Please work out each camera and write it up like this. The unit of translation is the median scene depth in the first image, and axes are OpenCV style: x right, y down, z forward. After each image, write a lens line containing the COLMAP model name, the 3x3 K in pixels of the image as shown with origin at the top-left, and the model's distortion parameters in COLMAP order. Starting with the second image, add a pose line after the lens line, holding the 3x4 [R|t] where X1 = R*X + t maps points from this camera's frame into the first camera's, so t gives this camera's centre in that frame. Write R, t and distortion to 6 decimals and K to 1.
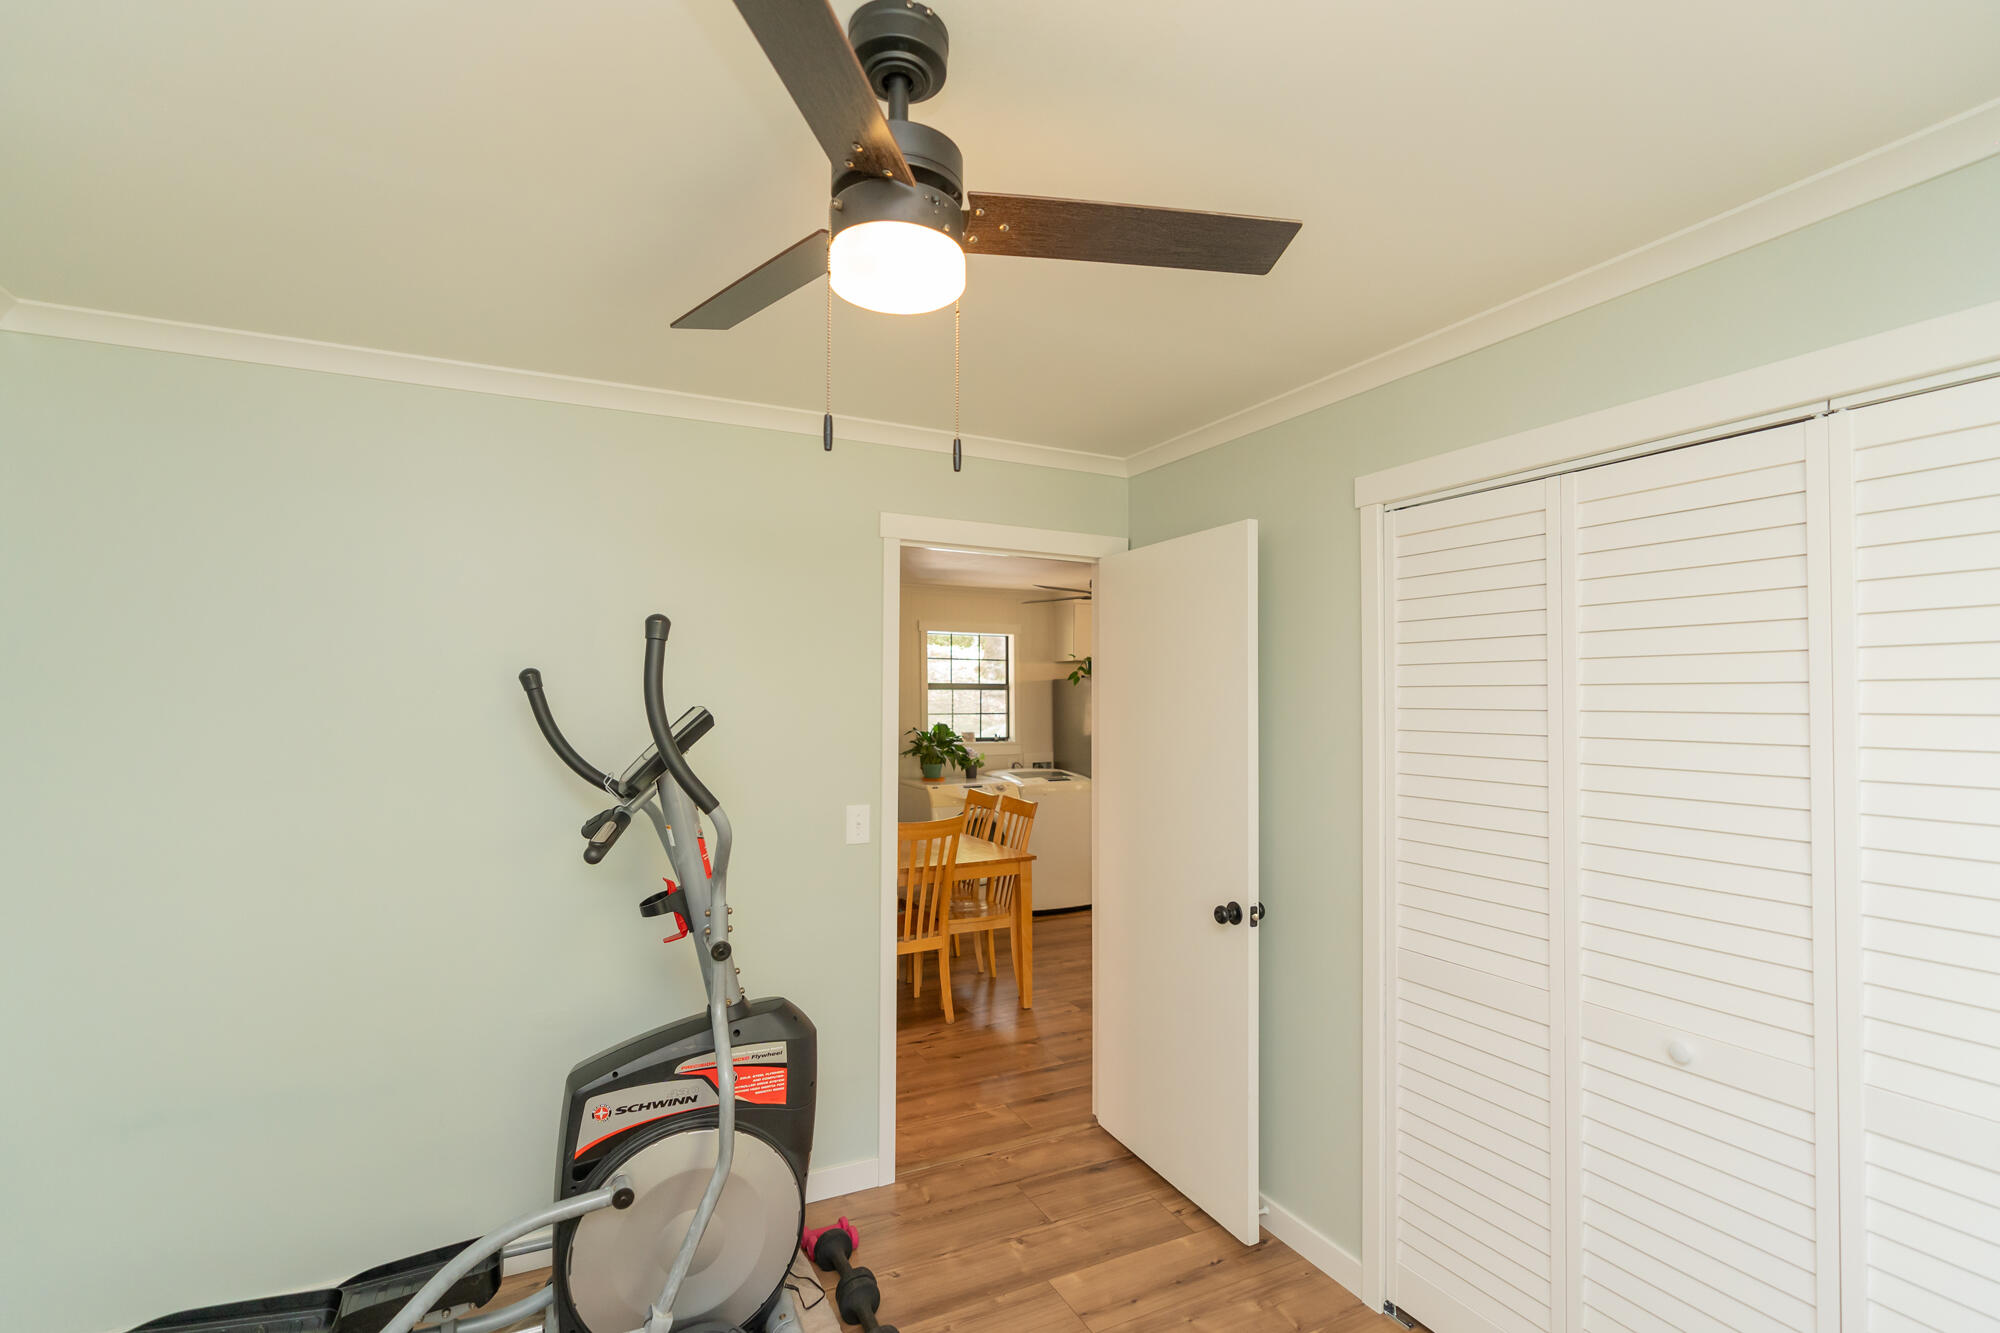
lens RADIAL K [[883.6, 0, 1000.7], [0, 883.6, 682.9], [0, 0, 1]] dist [-0.019831, 0.004375]
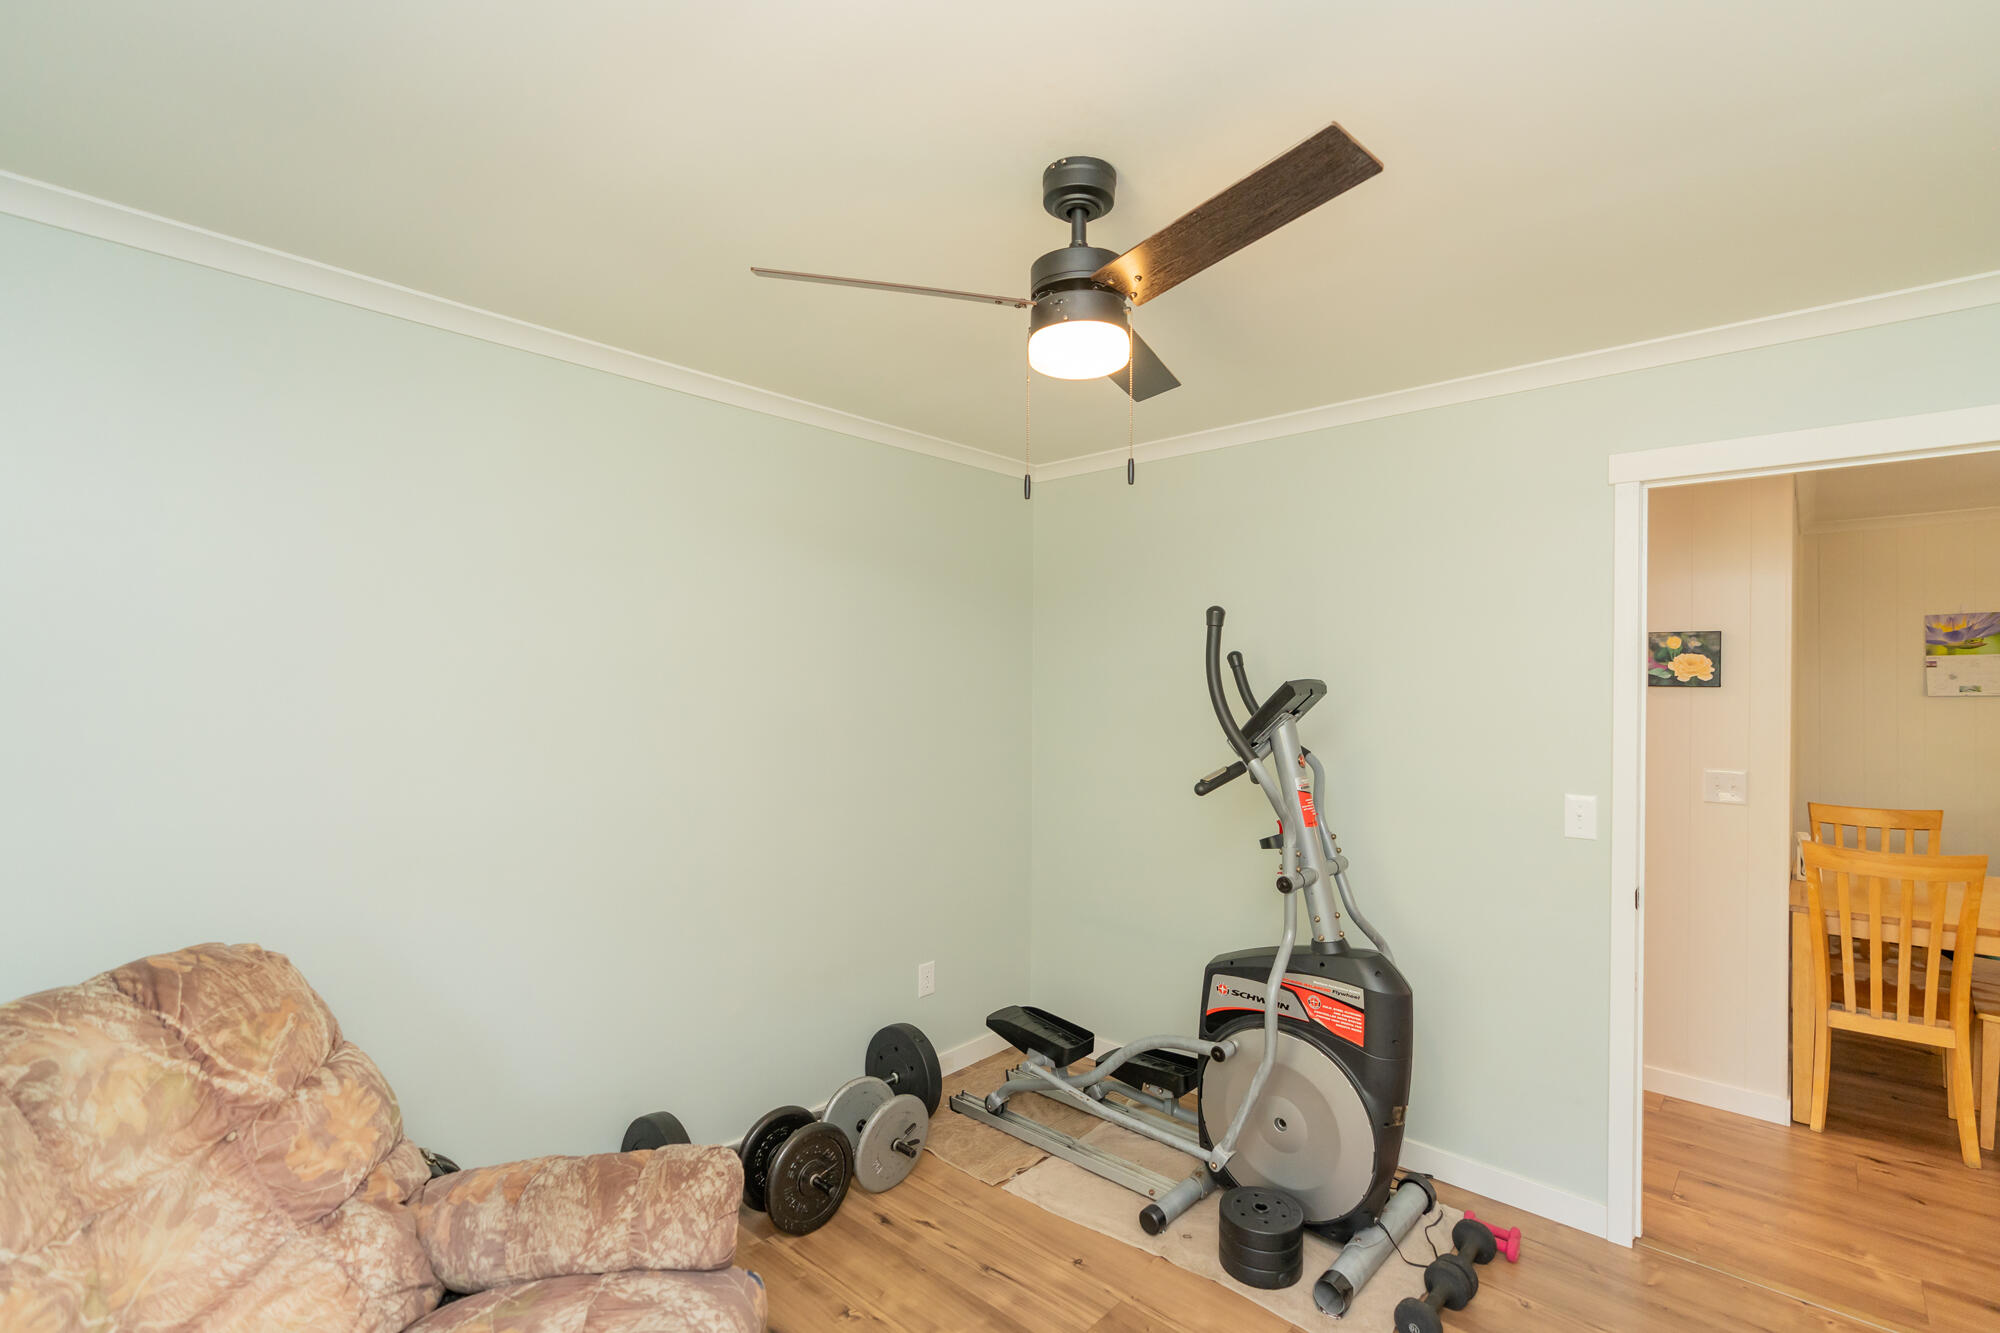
lens RADIAL K [[867.8, 0, 1008.4], [0, 867.8, 690.1], [0, 0, 1]] dist [-0.009788, -0.000119]
pose [[0.381369, 0.007626, -0.924391, 0.568261], [0.013996, 0.999804, 0.014022, 0.019820], [0.924317, -0.018286, 0.381187, 0.200527]]
